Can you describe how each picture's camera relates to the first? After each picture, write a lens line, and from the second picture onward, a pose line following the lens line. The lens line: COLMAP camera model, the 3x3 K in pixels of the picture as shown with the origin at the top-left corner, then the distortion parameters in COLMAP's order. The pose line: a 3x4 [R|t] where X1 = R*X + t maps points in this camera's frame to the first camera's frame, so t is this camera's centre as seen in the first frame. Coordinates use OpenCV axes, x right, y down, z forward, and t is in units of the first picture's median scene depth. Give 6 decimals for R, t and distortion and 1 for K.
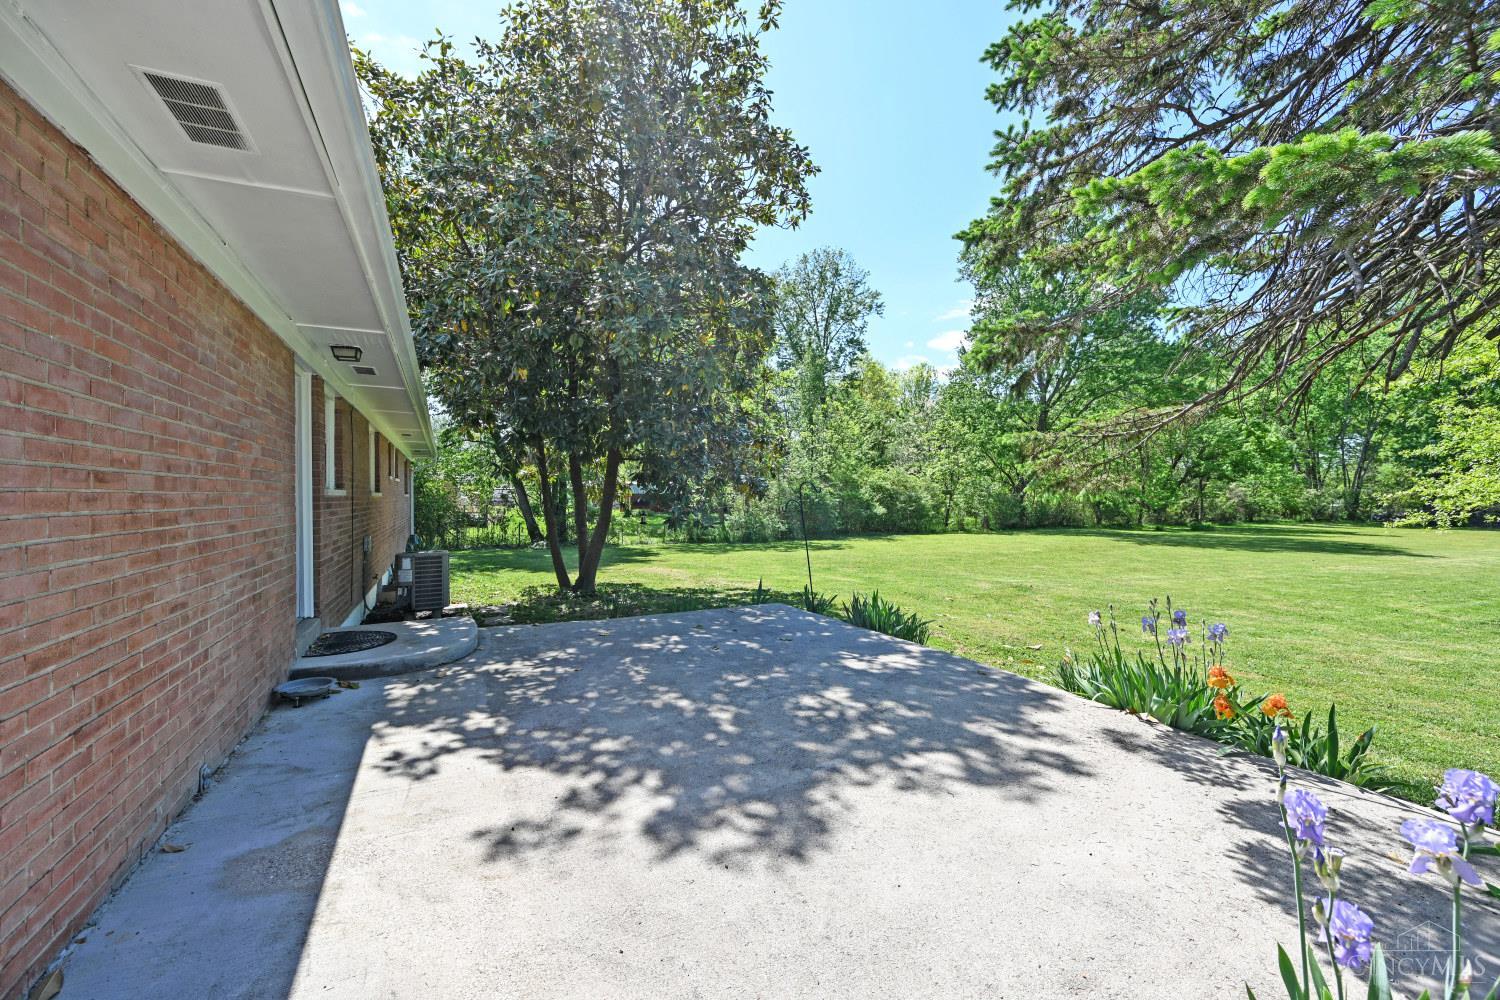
lens RADIAL K [[590.2, 0, 750.3], [0, 590.2, 502.1], [0, 0, 1]] dist [-0.000275, -0.000707]
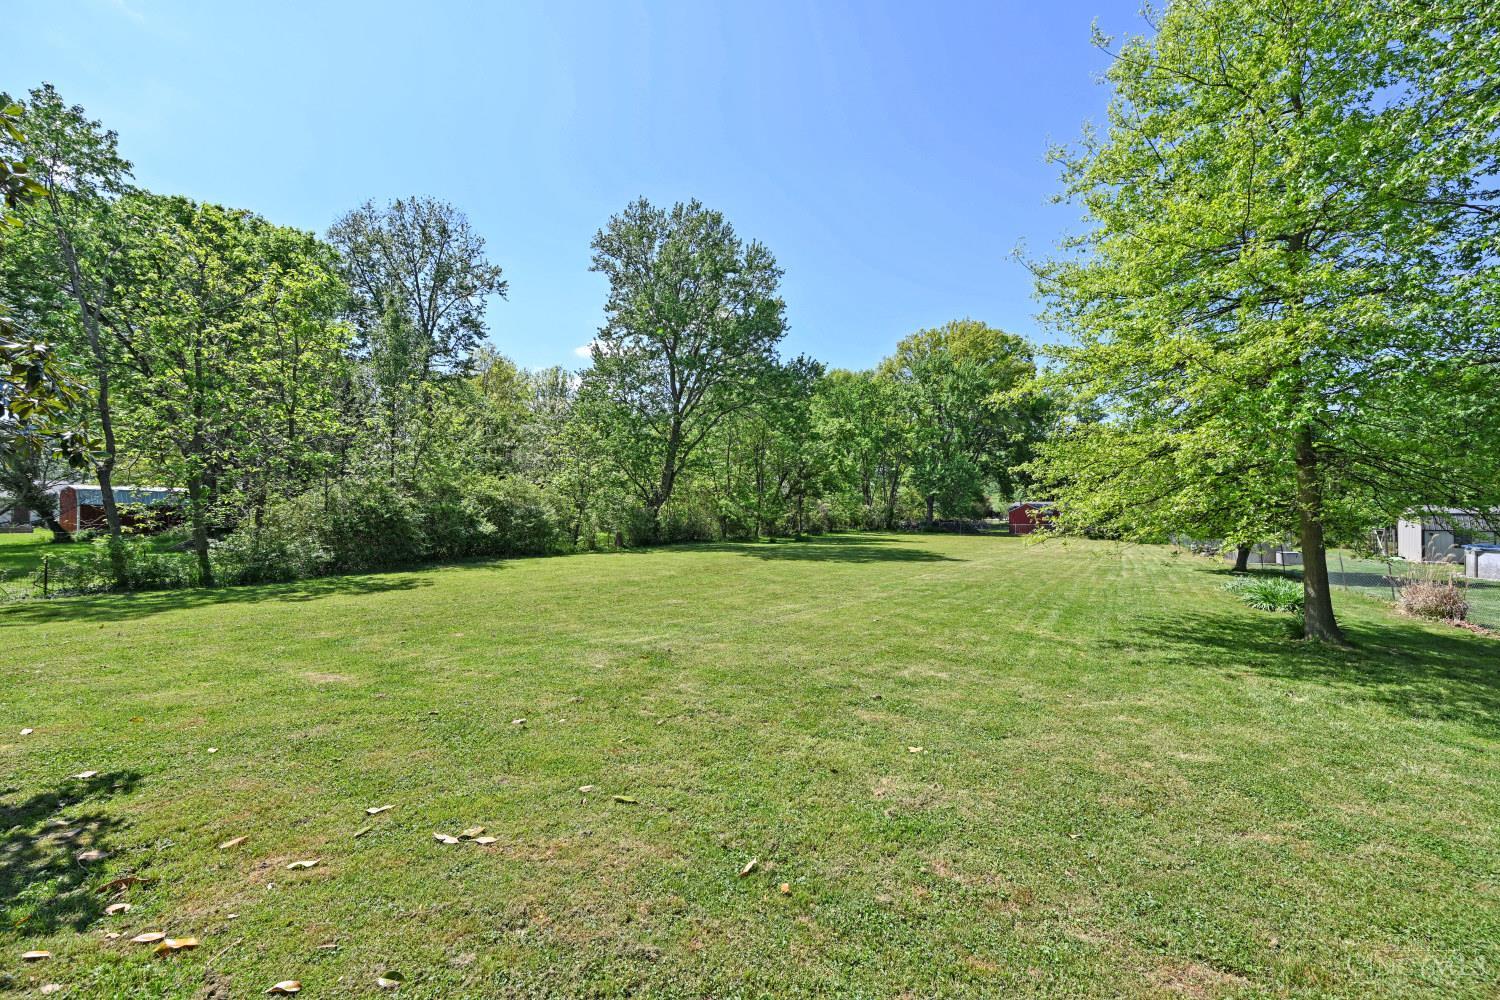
lens RADIAL K [[590.2, 0, 750.3], [0, 590.2, 502.1], [0, 0, 1]] dist [-0.000275, -0.000707]
pose [[0.831012, 0.010295, 0.556159, 0.074374], [0.002281, 0.999757, -0.021914, -0.002326], [-0.556250, 0.019480, 0.830787, 0.161567]]
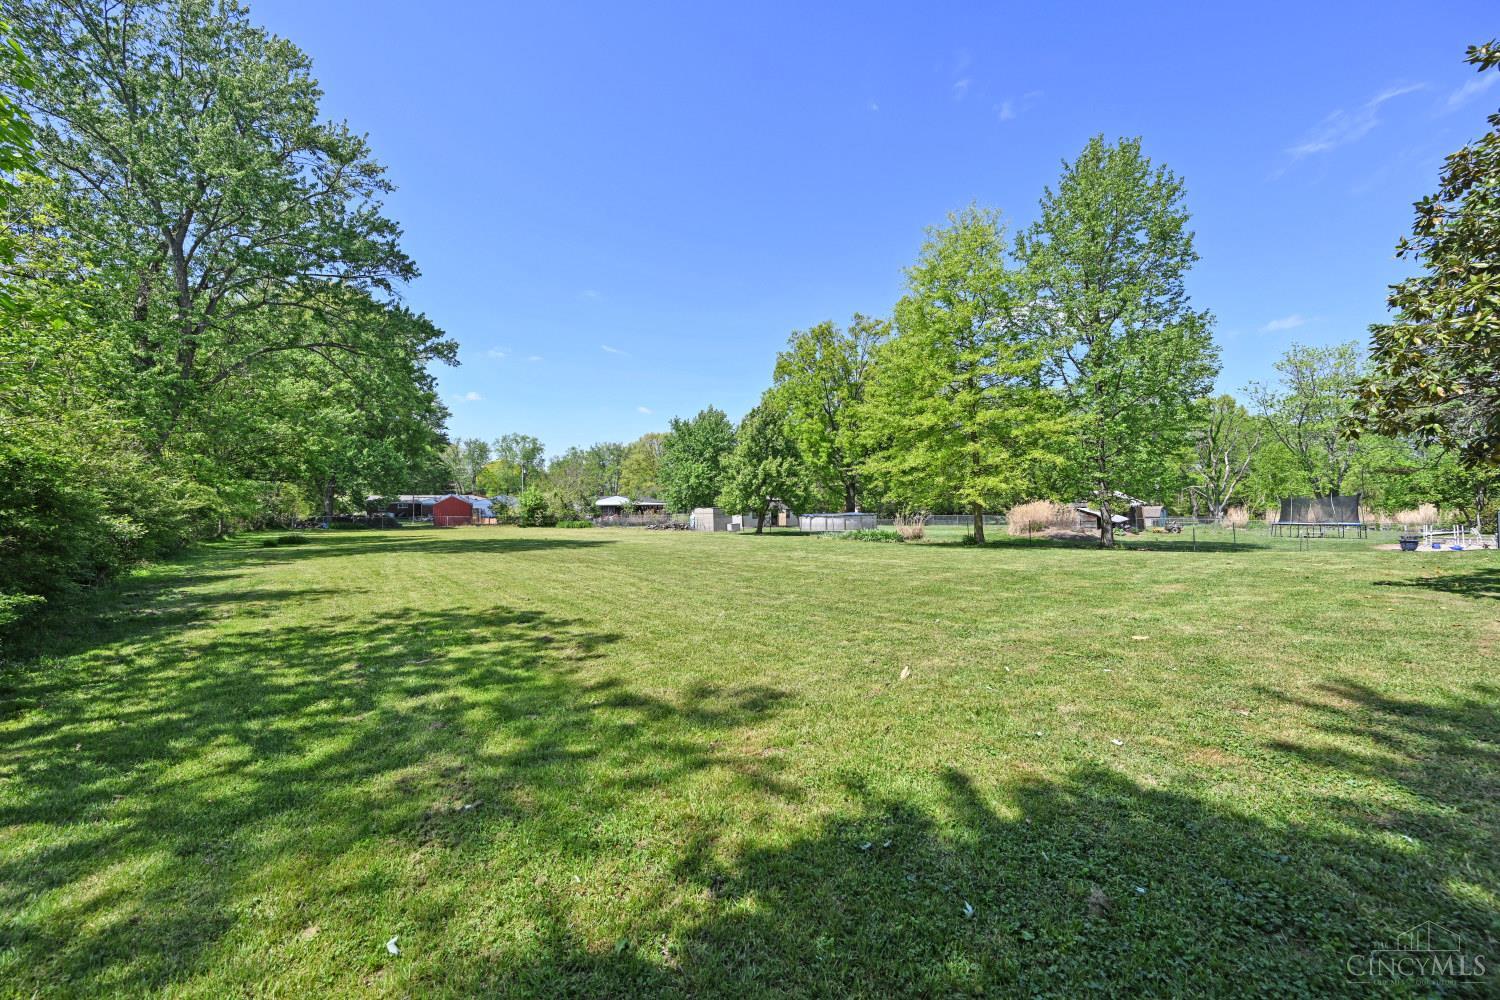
lens RADIAL K [[590.2, 0, 750.3], [0, 590.2, 502.1], [0, 0, 1]] dist [-0.000275, -0.000707]
pose [[-0.173343, 0.006493, 0.984840, -0.194663], [0.021181, 0.999772, -0.002863, 0.009456], [-0.984634, 0.020364, -0.173441, 0.698400]]
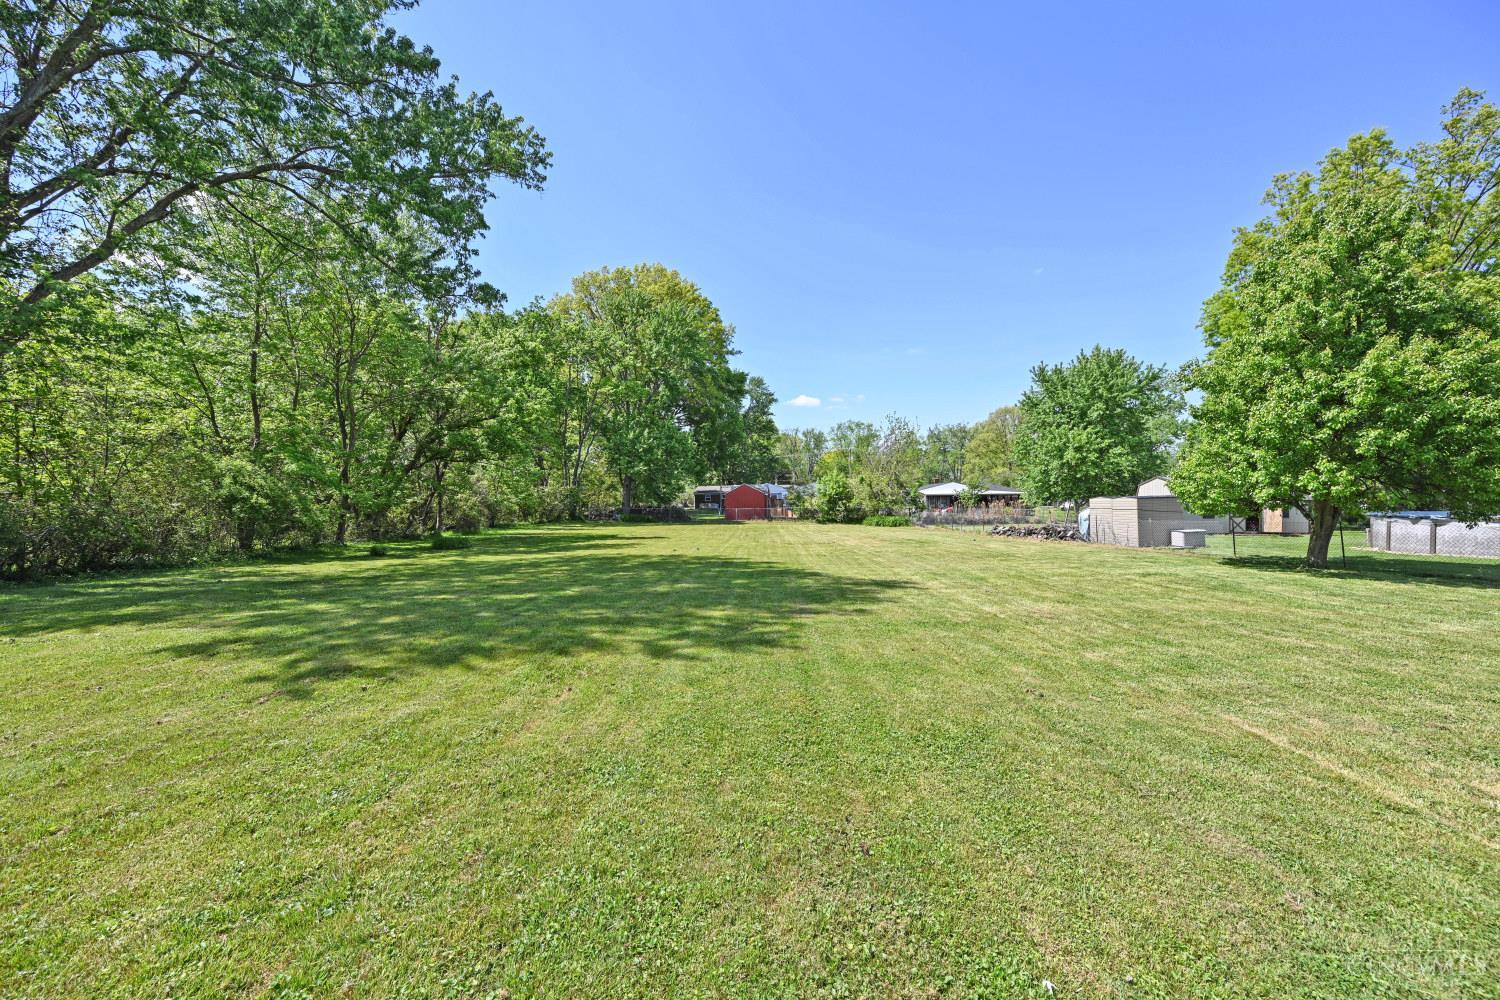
lens RADIAL K [[590.2, 0, 750.3], [0, 590.2, 502.1], [0, 0, 1]] dist [-0.000275, -0.000707]
pose [[0.387444, -0.008520, 0.921854, 0.474396], [0.021364, 0.999772, 0.000262, 0.013733], [-0.921646, 0.019593, 0.387537, 0.686347]]
